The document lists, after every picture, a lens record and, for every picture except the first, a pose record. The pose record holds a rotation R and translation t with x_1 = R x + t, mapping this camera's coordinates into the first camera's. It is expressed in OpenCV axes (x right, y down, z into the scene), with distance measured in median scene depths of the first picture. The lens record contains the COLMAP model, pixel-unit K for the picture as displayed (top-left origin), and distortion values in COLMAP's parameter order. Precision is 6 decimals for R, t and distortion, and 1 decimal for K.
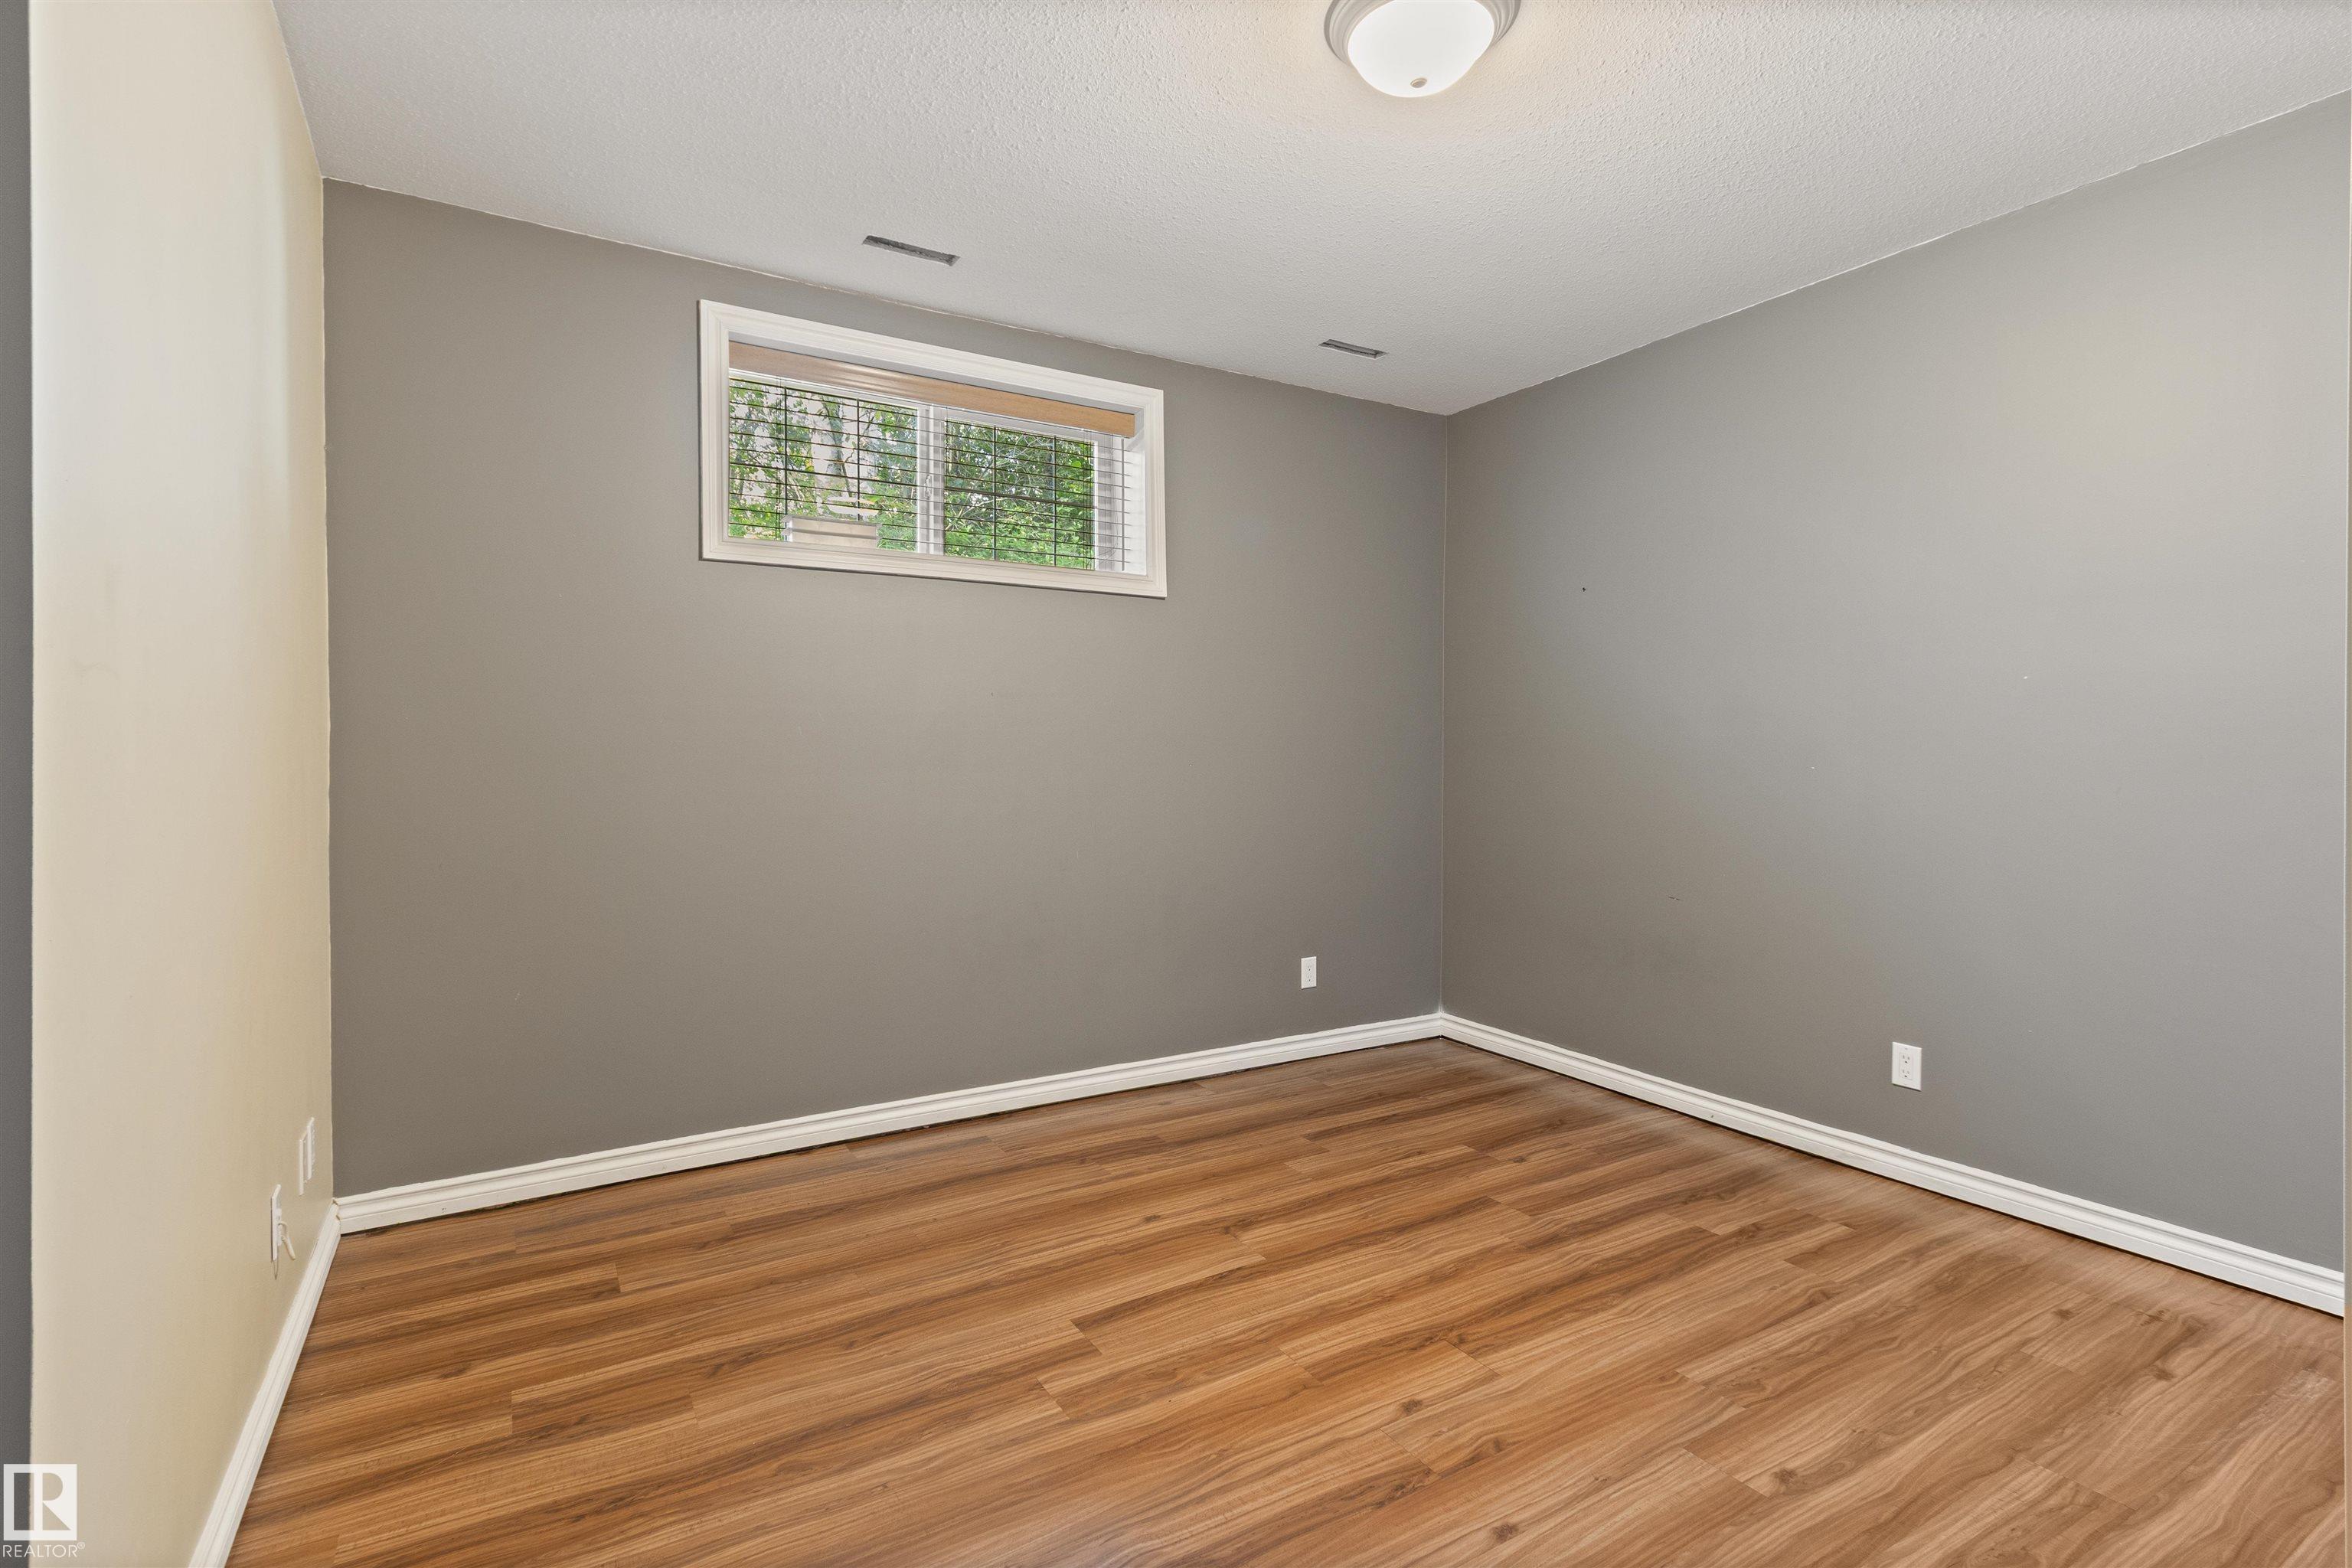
lens RADIAL K [[1096.3, 0, 1174.6], [0, 1096.3, 777.0], [0, 0, 1]] dist [0.001804, 0.000661]
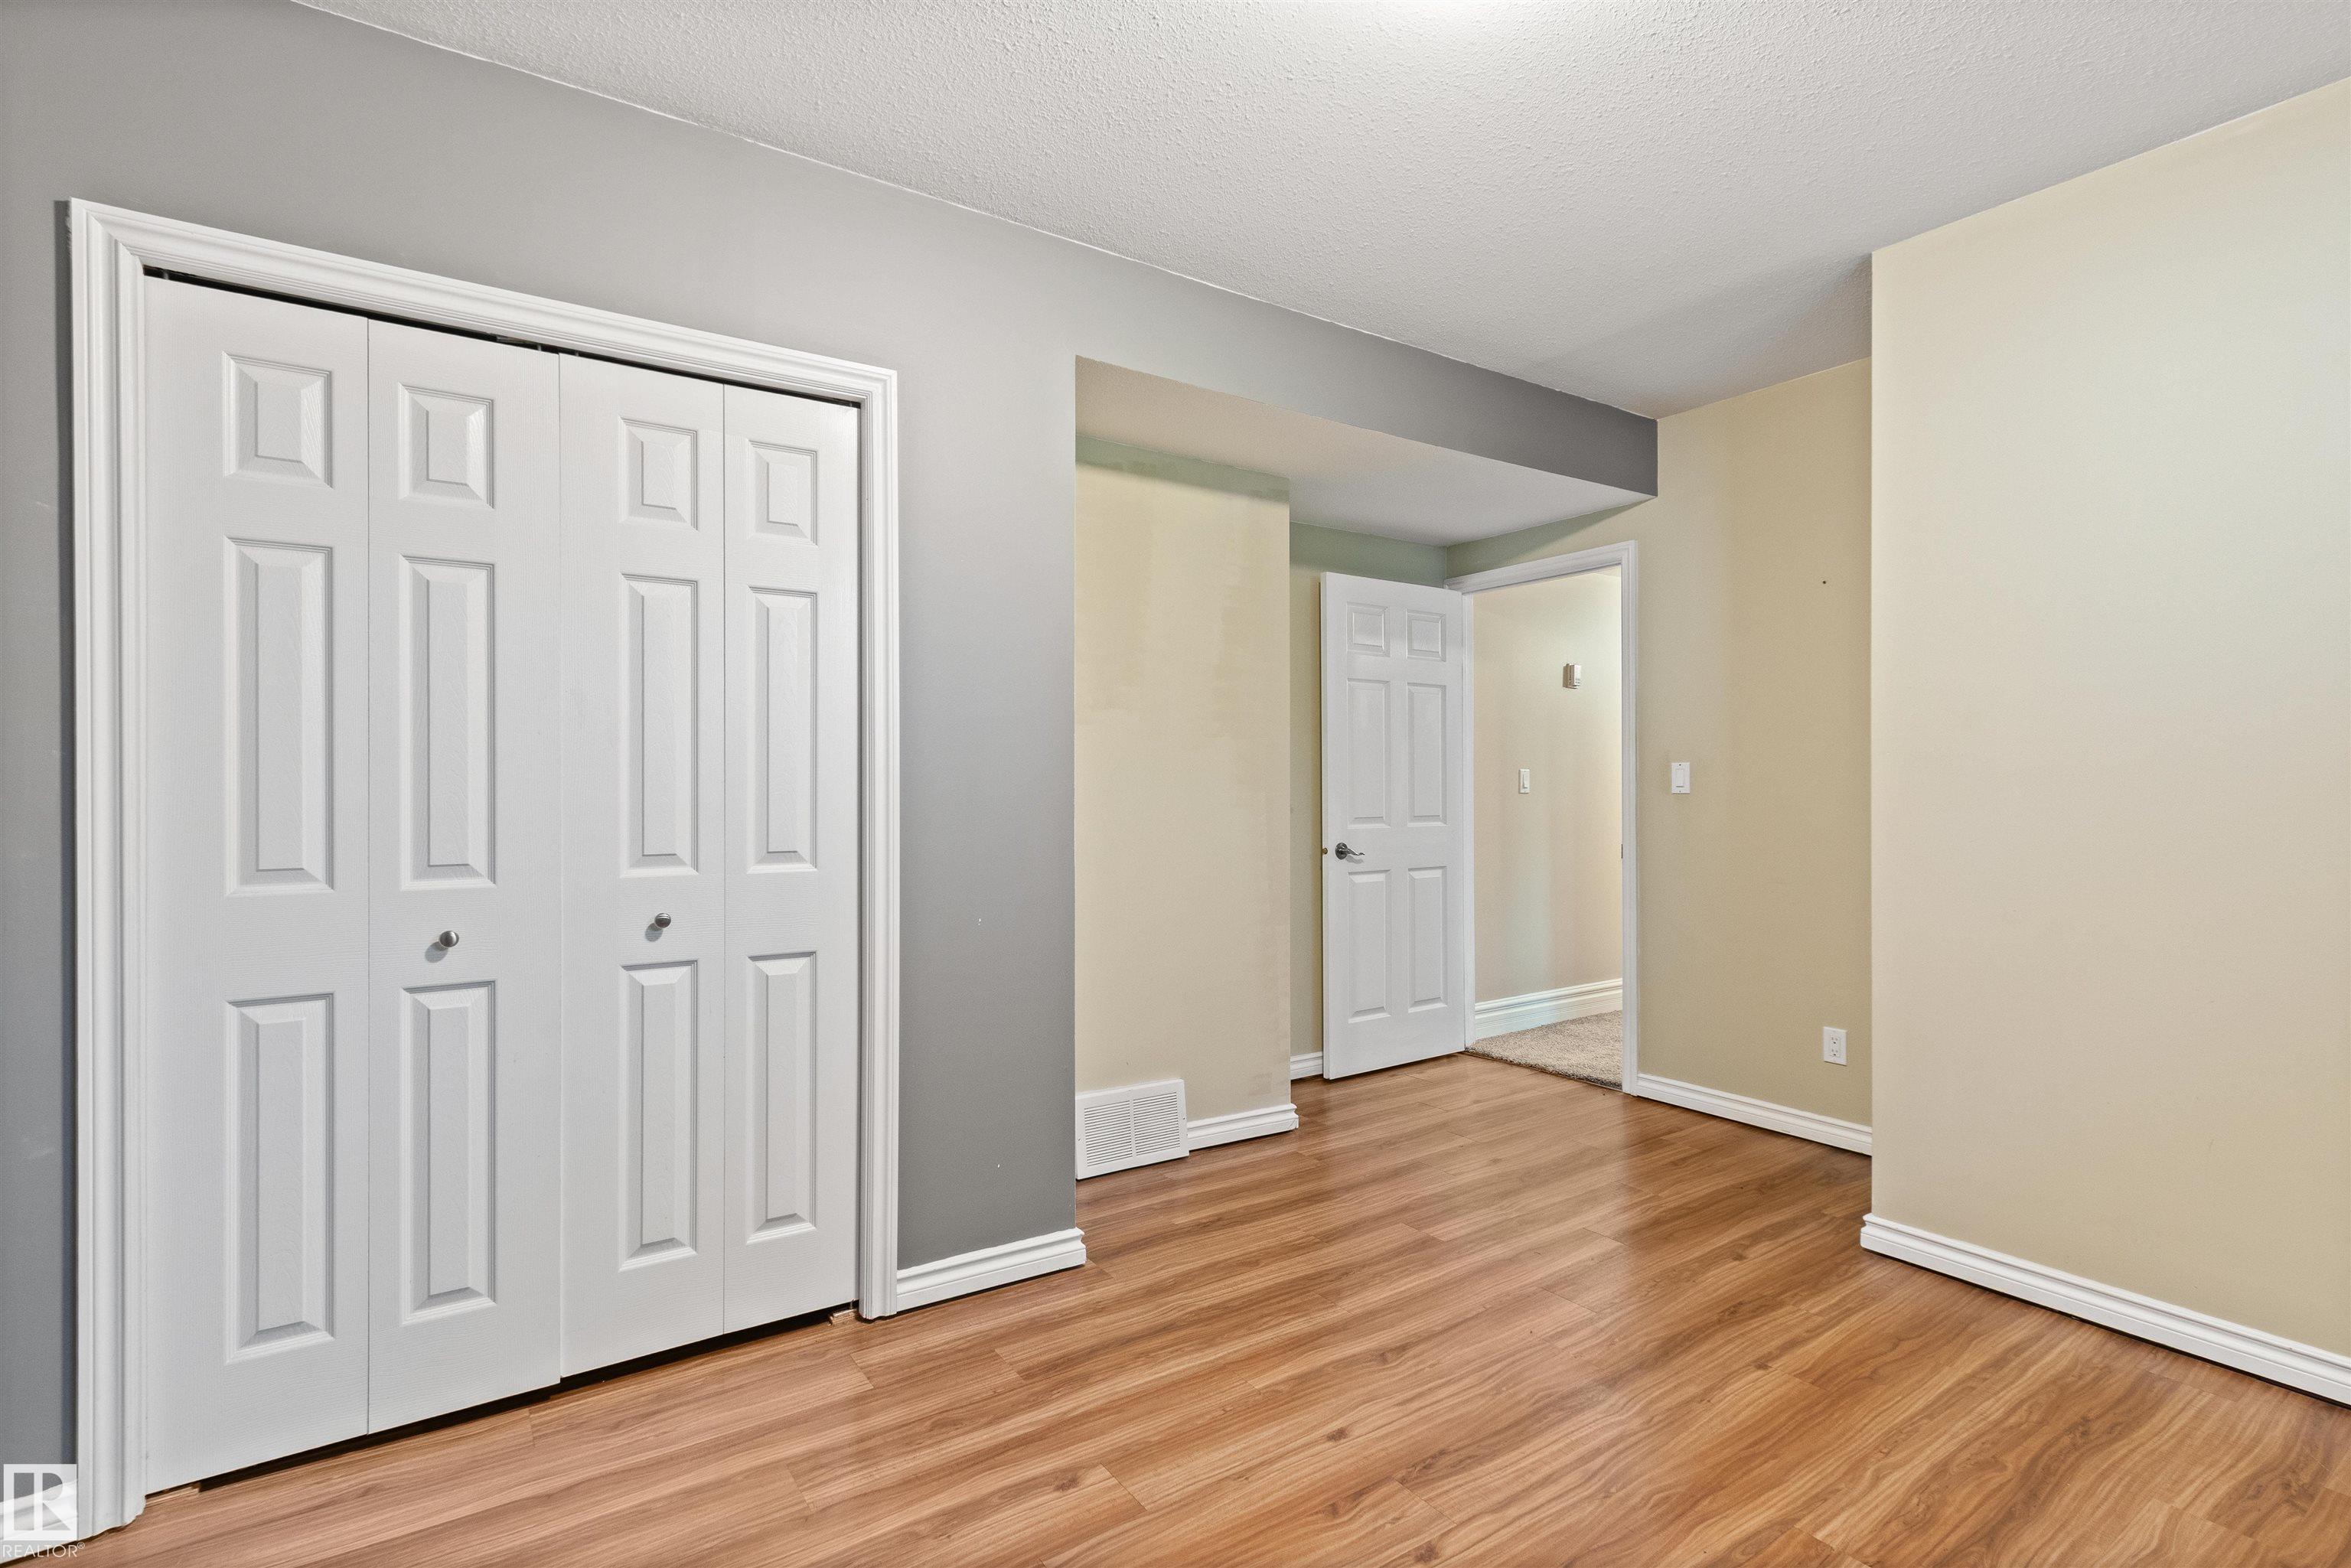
lens RADIAL K [[1095.8, 0, 1174.1], [0, 1095.8, 777.0], [0, 0, 1]] dist [0.001804, 0.000661]
pose [[-0.998221, 0.001543, -0.059605, 0.509153], [0.000315, 0.999788, 0.020594, -0.061820], [0.059624, 0.020539, -0.998010, 2.012593]]
